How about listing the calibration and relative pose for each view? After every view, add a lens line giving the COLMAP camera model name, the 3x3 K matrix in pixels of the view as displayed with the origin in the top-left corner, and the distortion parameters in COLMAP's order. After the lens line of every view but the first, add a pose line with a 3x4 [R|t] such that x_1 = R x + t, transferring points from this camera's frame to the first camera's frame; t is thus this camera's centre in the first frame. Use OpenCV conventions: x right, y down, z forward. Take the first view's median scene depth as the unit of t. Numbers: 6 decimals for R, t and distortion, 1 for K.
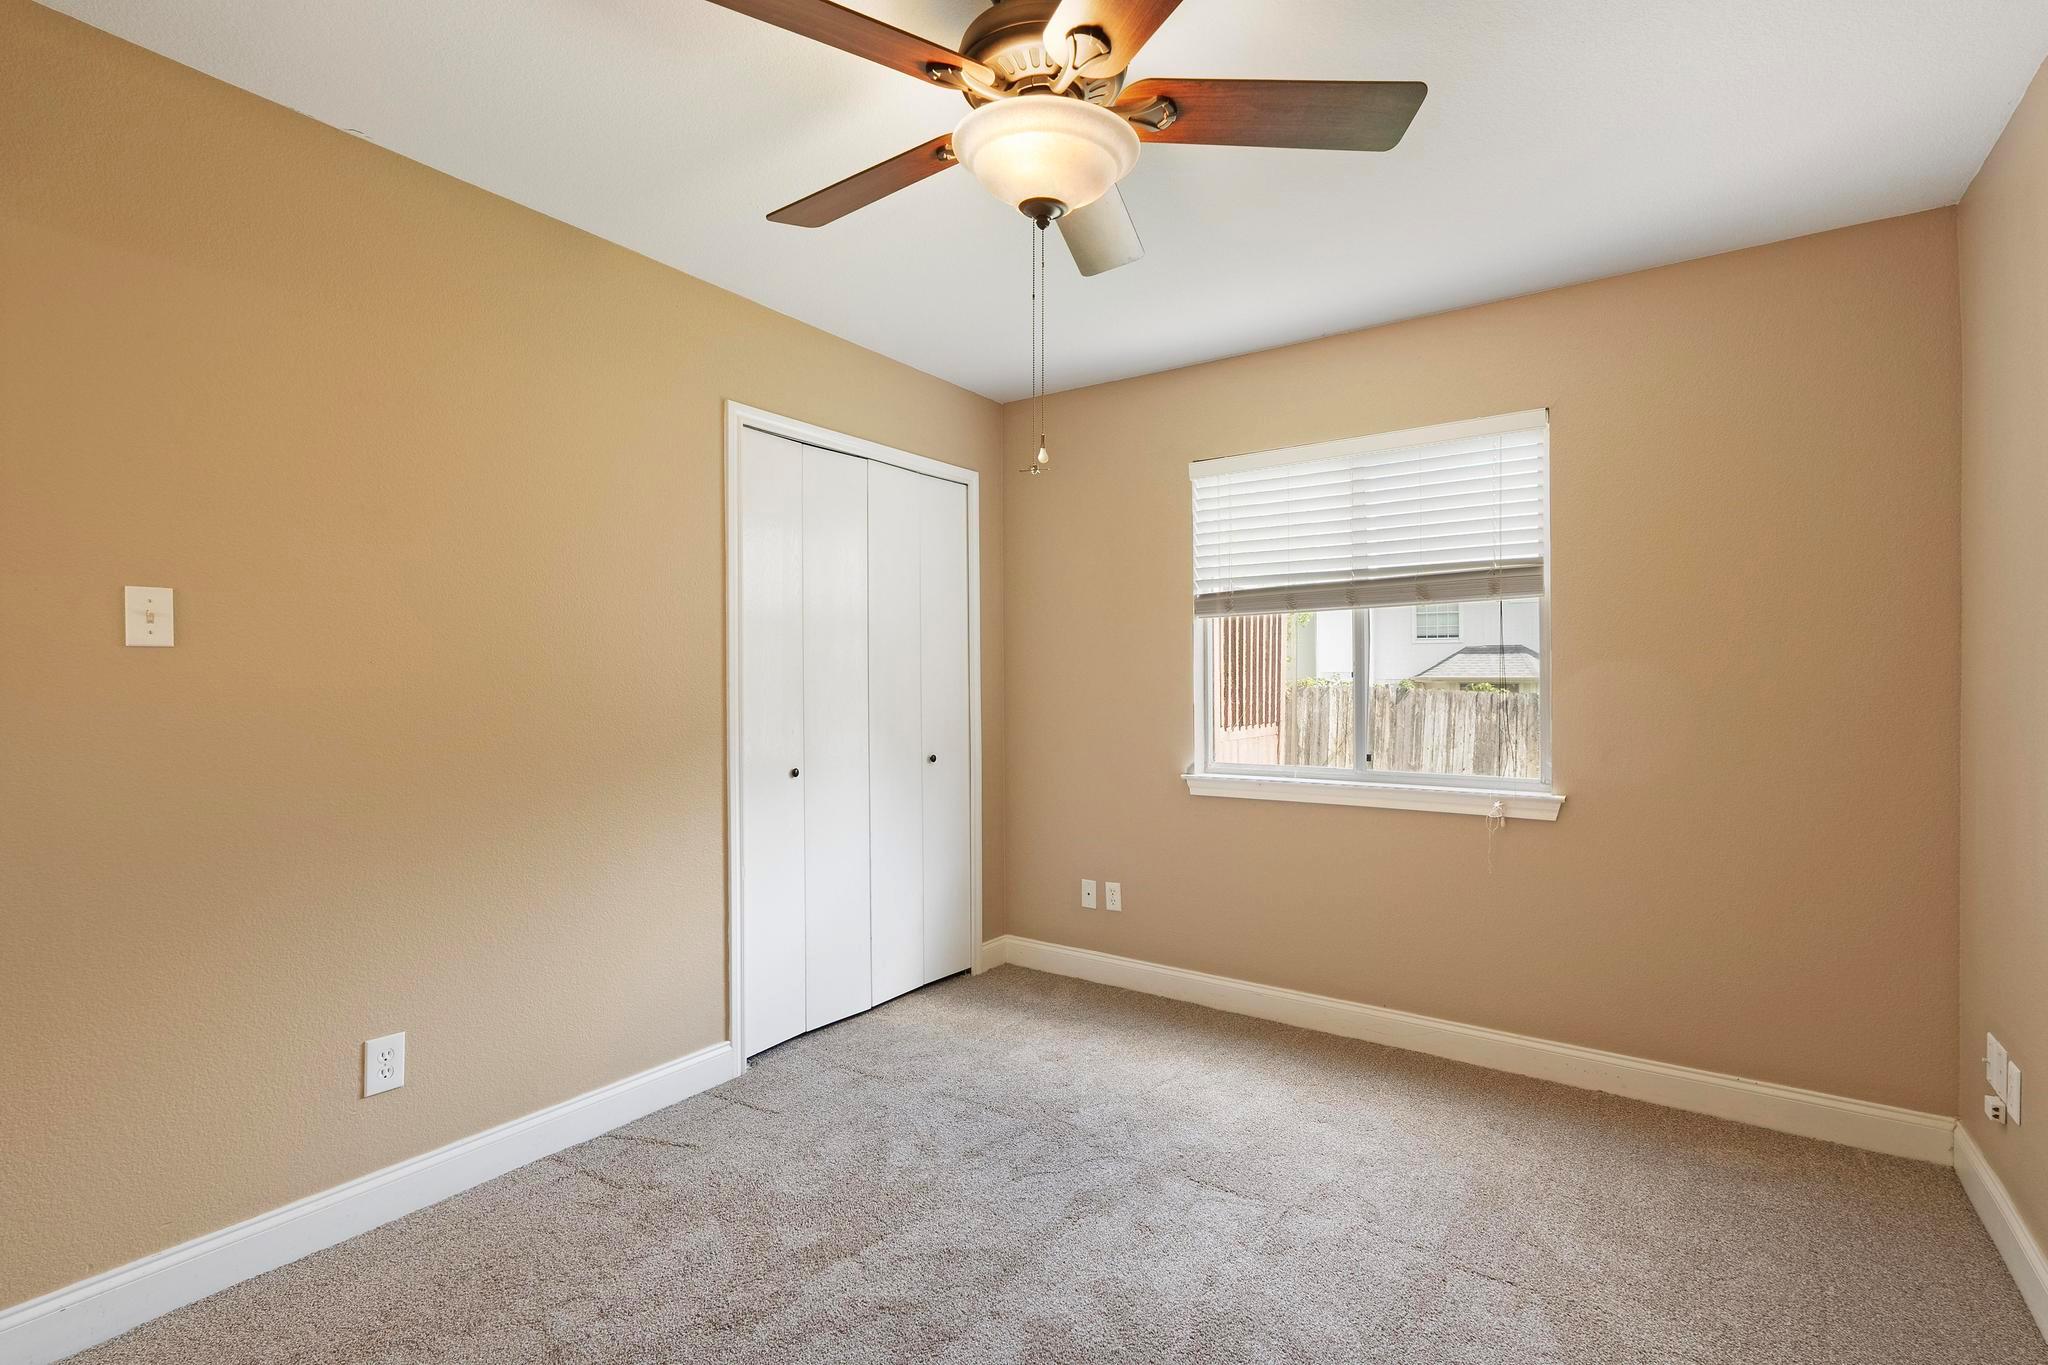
lens RADIAL K [[938.0, 0, 1025.4], [0, 938.0, 708.7], [0, 0, 1]] dist [0.003863, 0.000131]
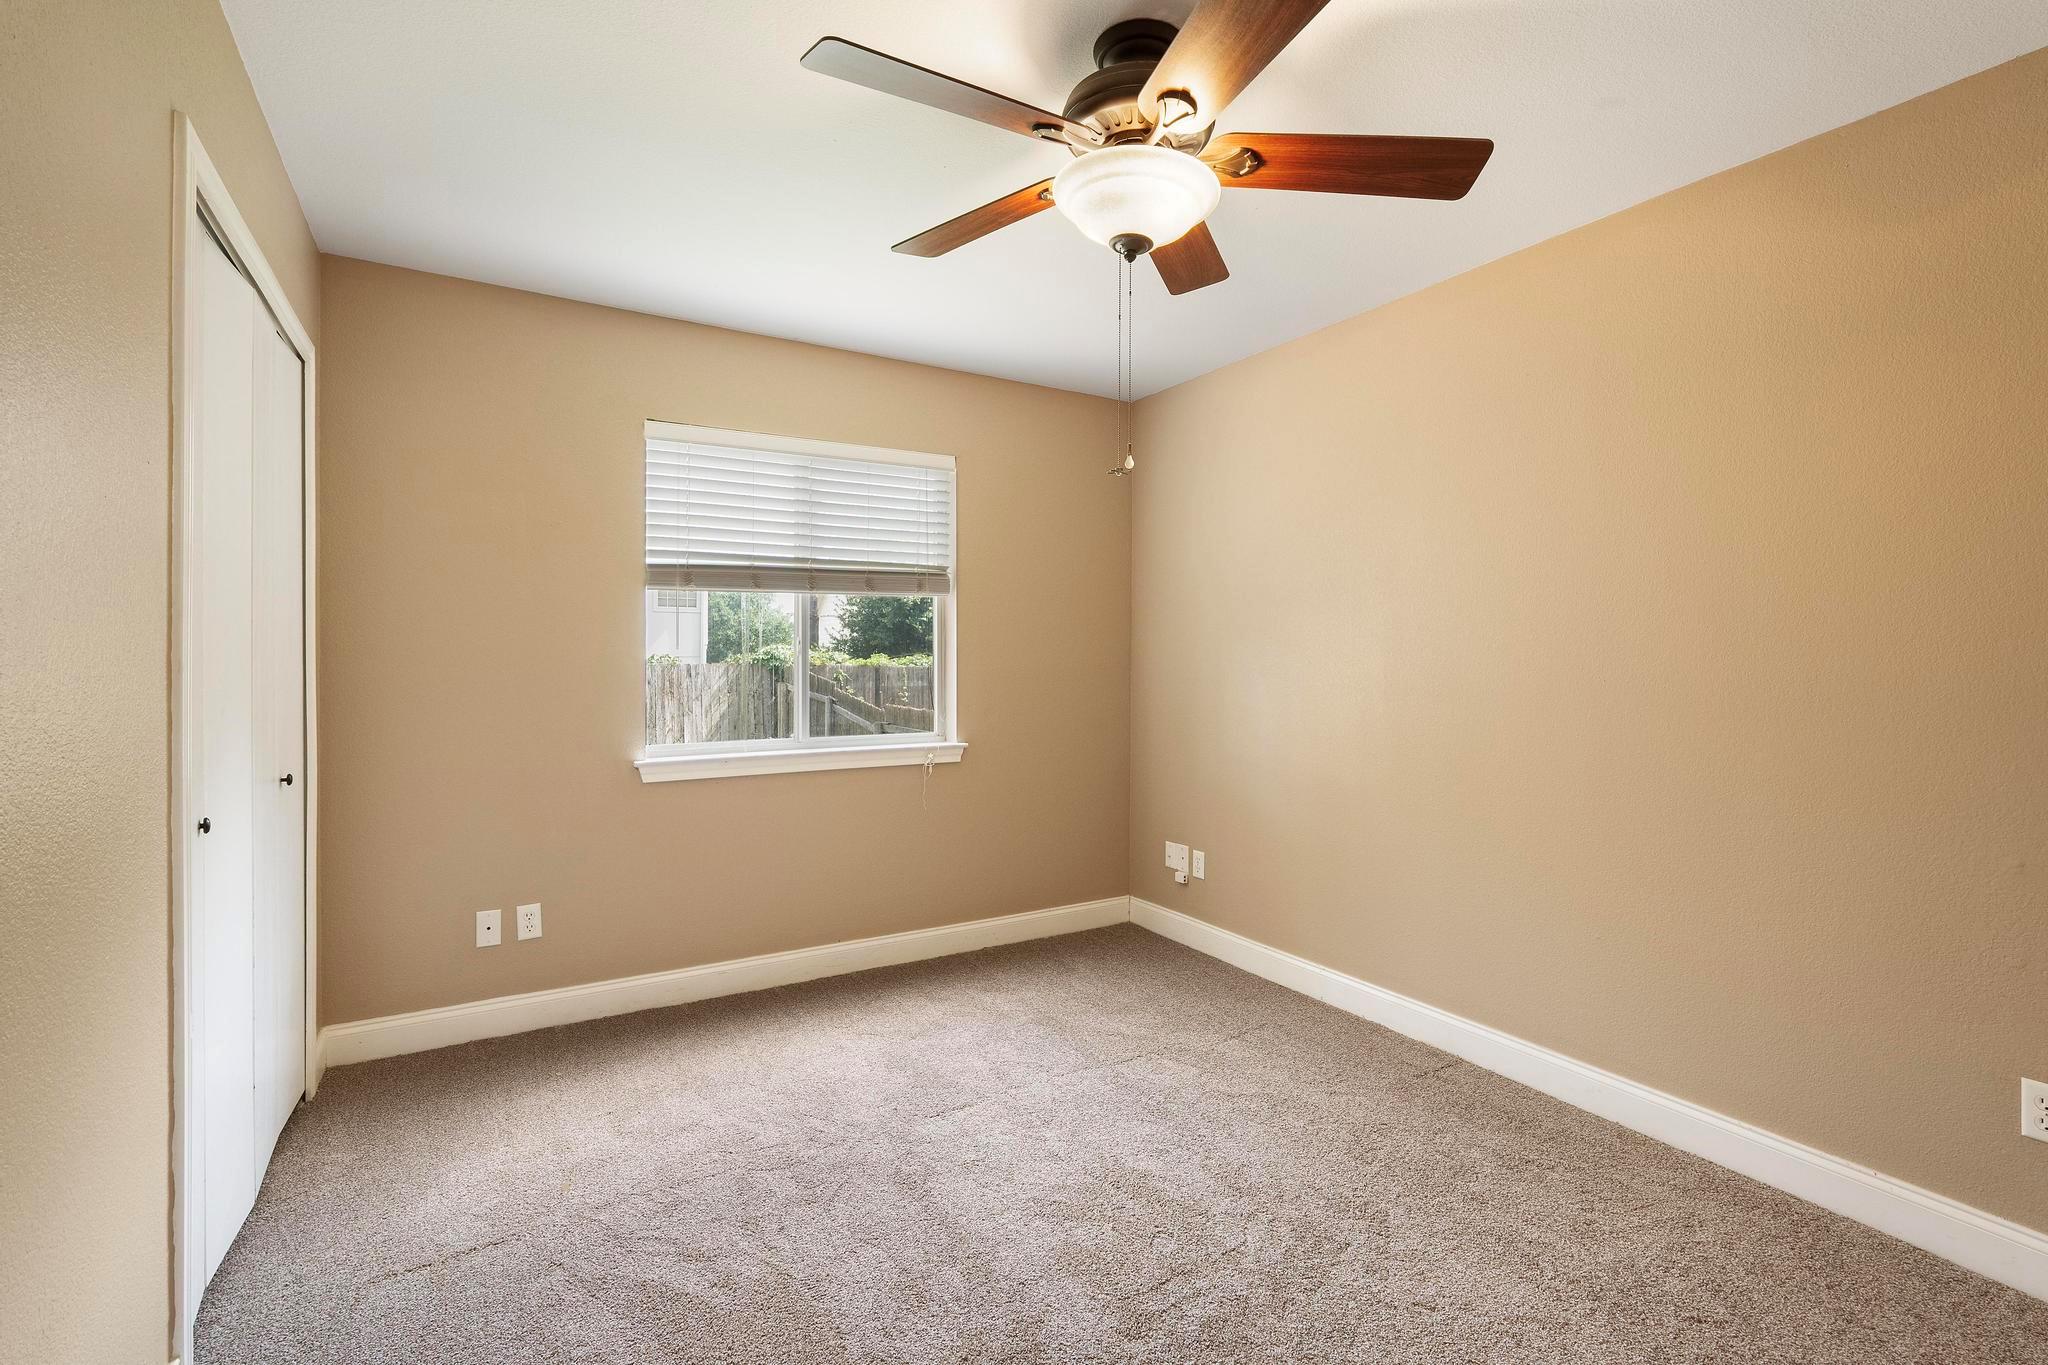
lens RADIAL K [[894.6, 0, 1024.0], [0, 894.6, 682.5], [0, 0, 1]] dist [0.000227, -0.000123]
pose [[0.412767, -0.023884, 0.910523, -0.511285], [0.024160, 0.999591, 0.015268, -0.011062], [-0.910516, 0.015697, 0.413175, 0.334896]]
